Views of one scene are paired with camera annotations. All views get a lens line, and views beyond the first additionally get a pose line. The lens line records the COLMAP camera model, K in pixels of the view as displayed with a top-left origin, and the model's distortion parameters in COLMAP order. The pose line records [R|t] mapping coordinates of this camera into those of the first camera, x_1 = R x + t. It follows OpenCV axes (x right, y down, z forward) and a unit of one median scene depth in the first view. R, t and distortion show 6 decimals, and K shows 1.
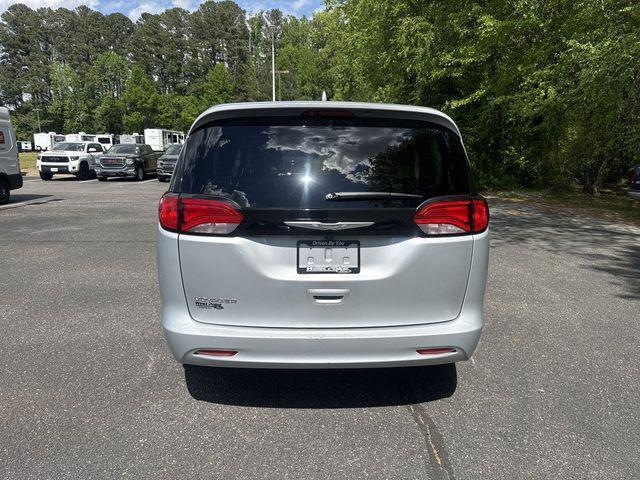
lens RADIAL K [[454.1, 0, 321.9], [0, 454.1, 240.9], [0, 0, 1]] dist [0.027986, -0.033304]
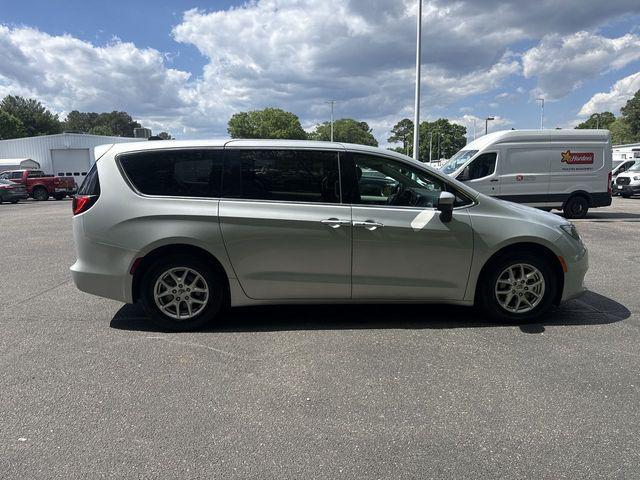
lens RADIAL K [[454.1, 0, 316.8], [0, 454.1, 247.4], [0, 0, 1]] dist [0.027986, -0.033304]
pose [[0.025626, 0.153831, -0.987765, 0.702344], [-0.183068, 0.972102, 0.146642, -0.108747], [0.982766, 0.177070, 0.053072, 0.613439]]
